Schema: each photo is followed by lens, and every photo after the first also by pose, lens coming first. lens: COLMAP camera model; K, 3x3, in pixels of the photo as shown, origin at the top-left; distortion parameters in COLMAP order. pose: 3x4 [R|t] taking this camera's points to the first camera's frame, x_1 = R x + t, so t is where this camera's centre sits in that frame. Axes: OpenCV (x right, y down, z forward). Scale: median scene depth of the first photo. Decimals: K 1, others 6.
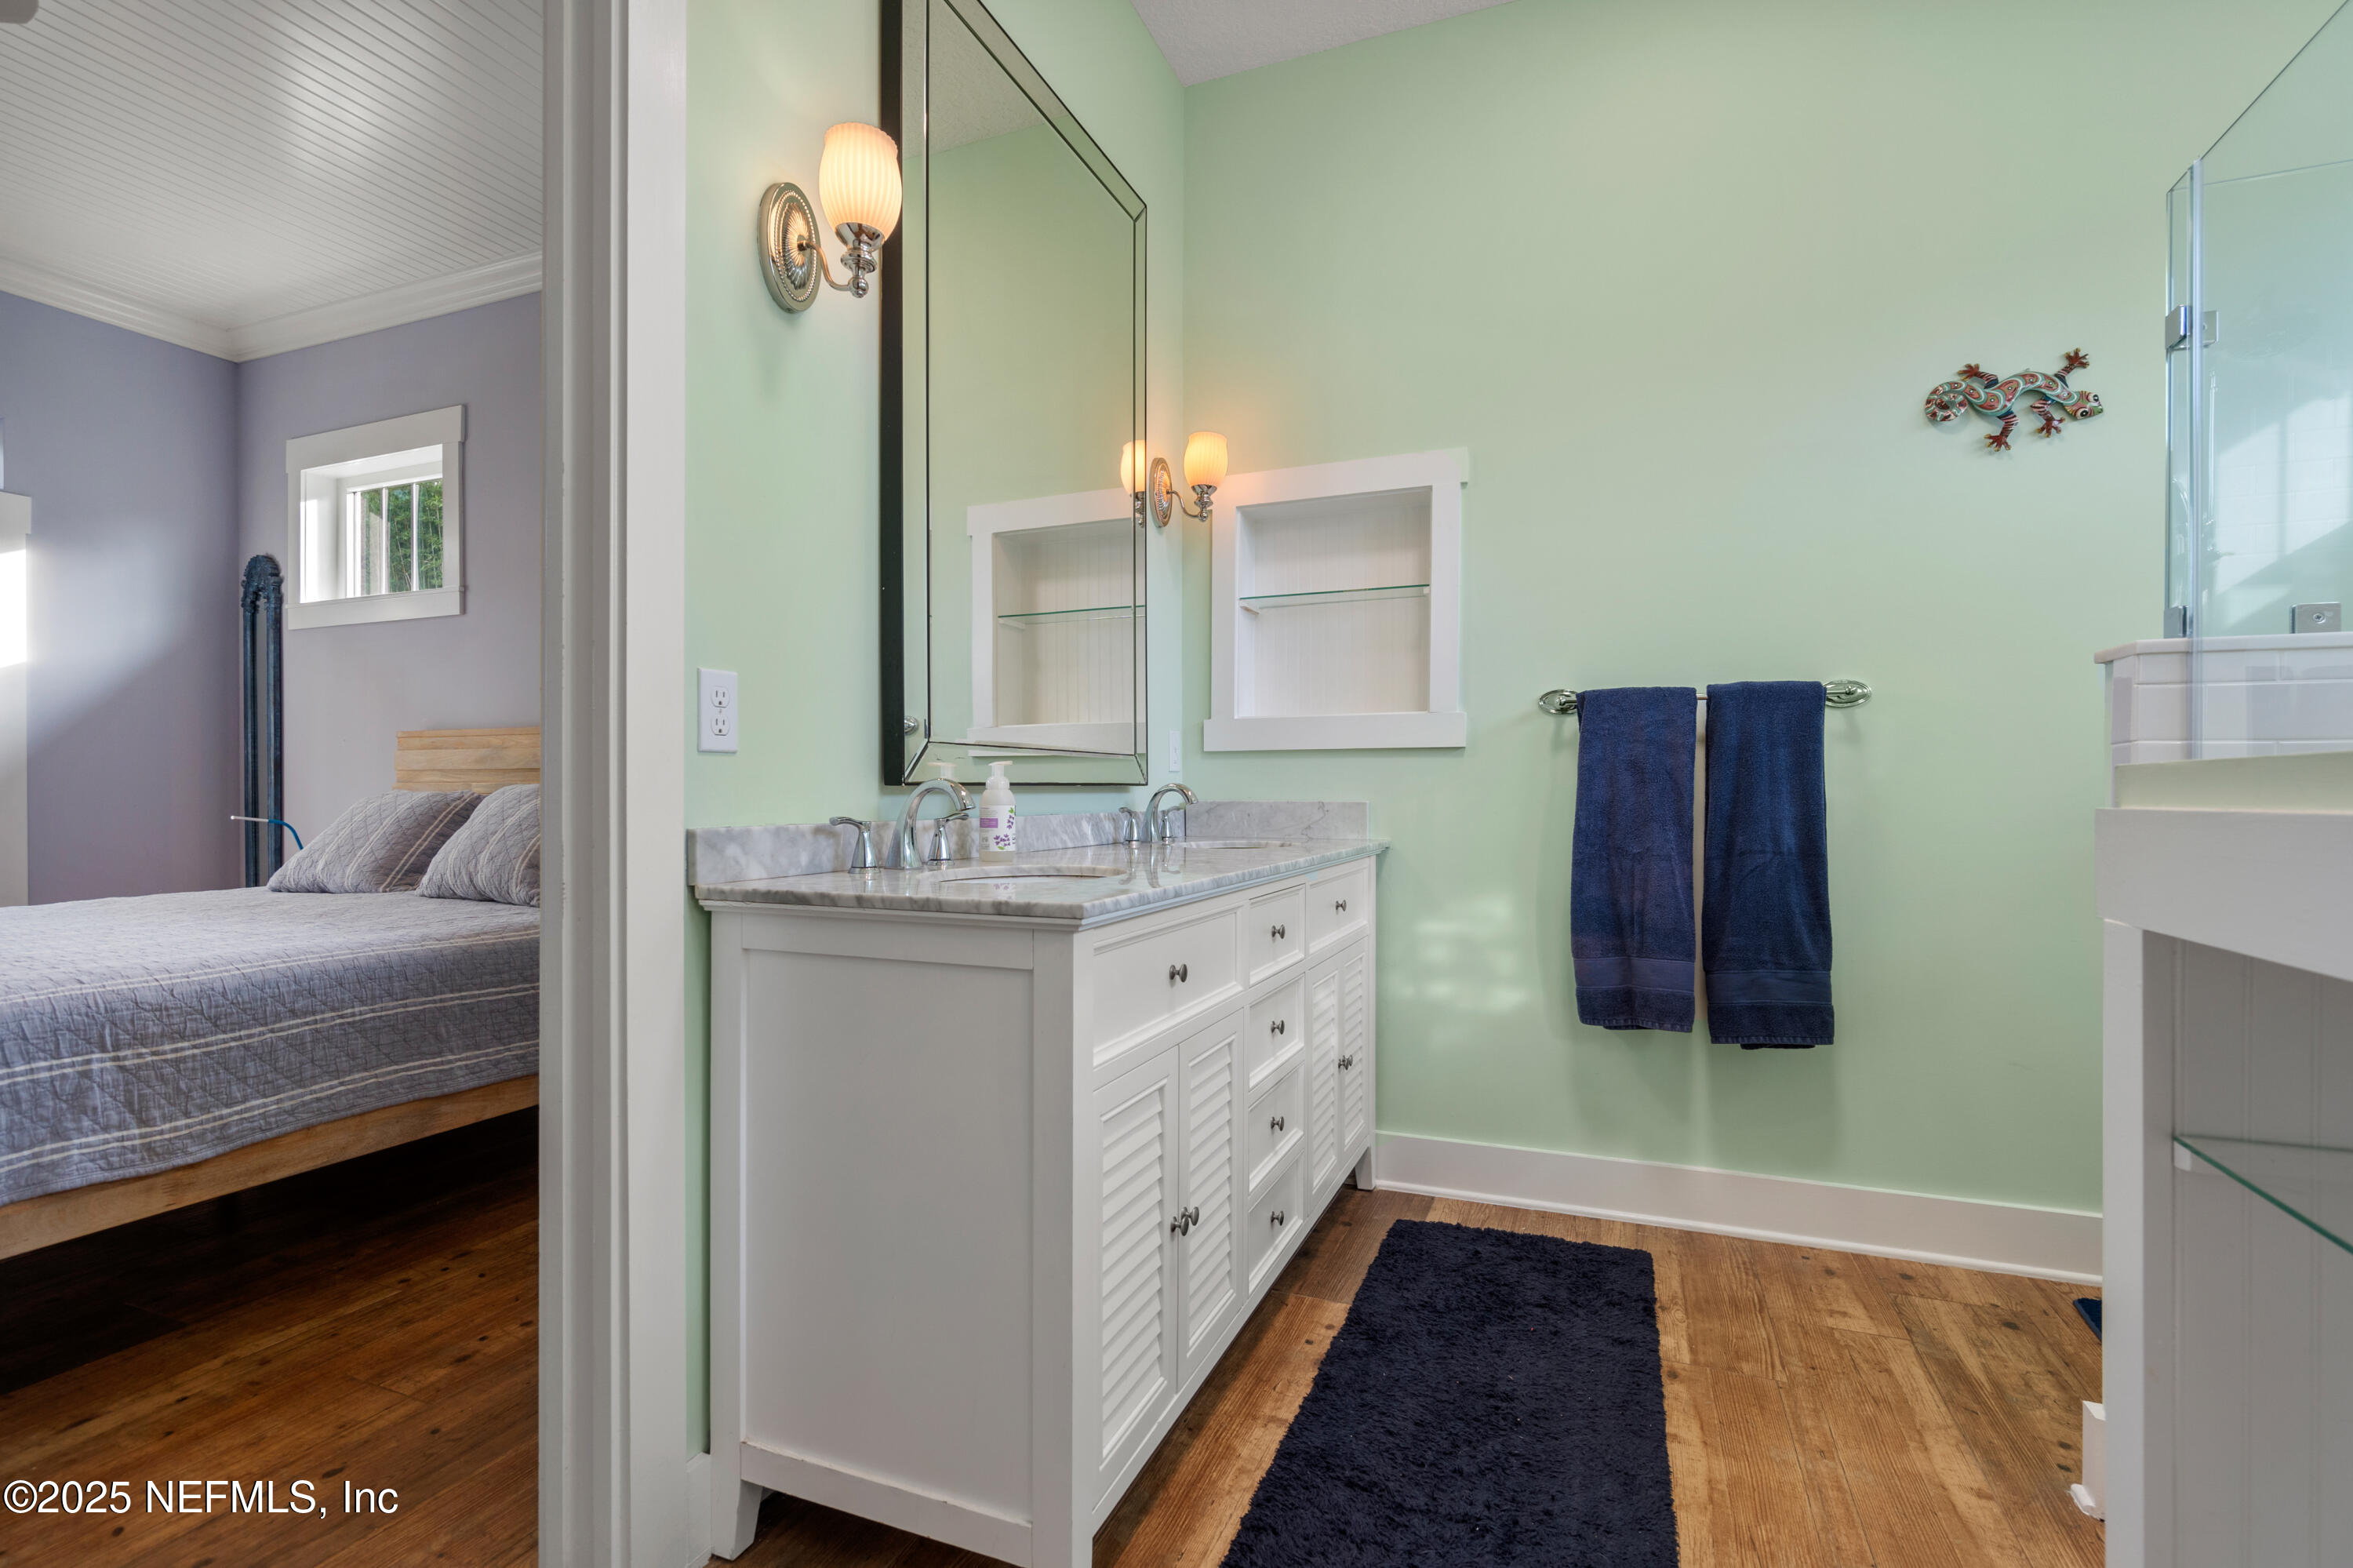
lens RADIAL K [[1108.0, 0, 1167.6], [0, 1108.0, 794.5], [0, 0, 1]] dist [-0.012394, 0.015397]
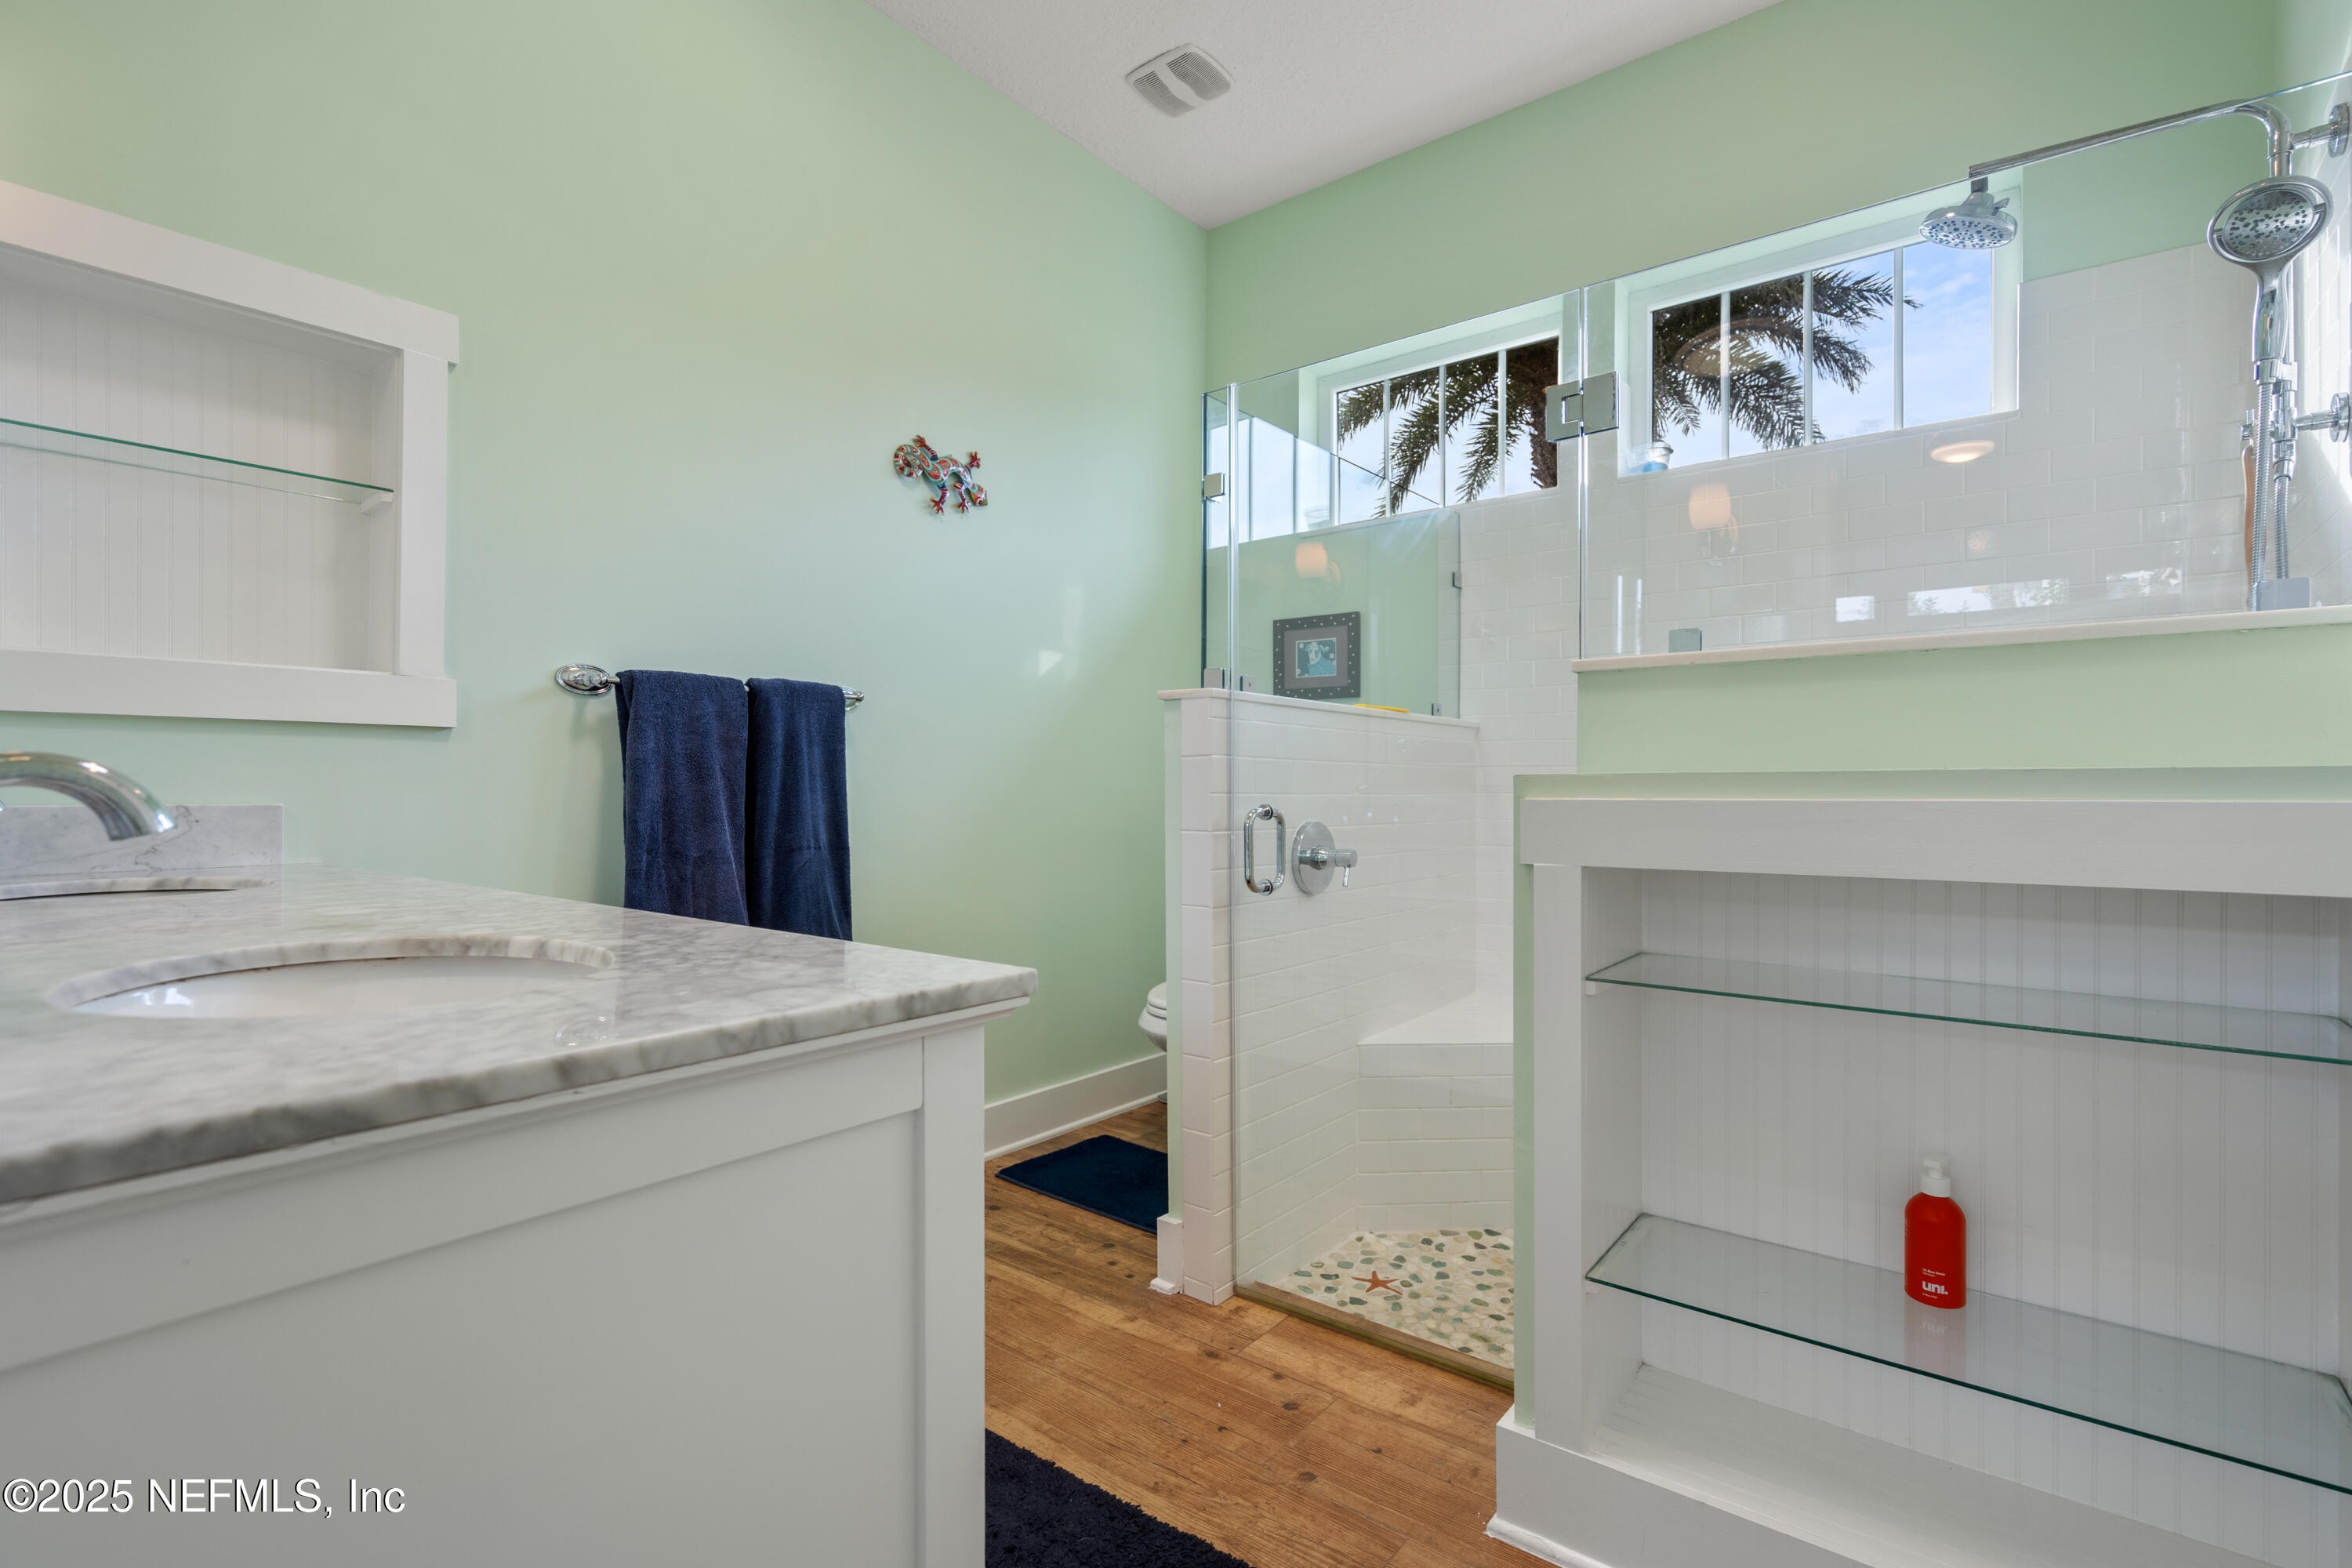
lens RADIAL K [[1107.5, 0, 1165.8], [0, 1107.5, 782.3], [0, 0, 1]] dist [-0.012394, 0.015397]
pose [[0.252286, 0.005196, 0.967639, -0.381230], [0.002129, 0.999980, -0.005925, -0.001917], [-0.967650, 0.003555, 0.252270, 0.441523]]
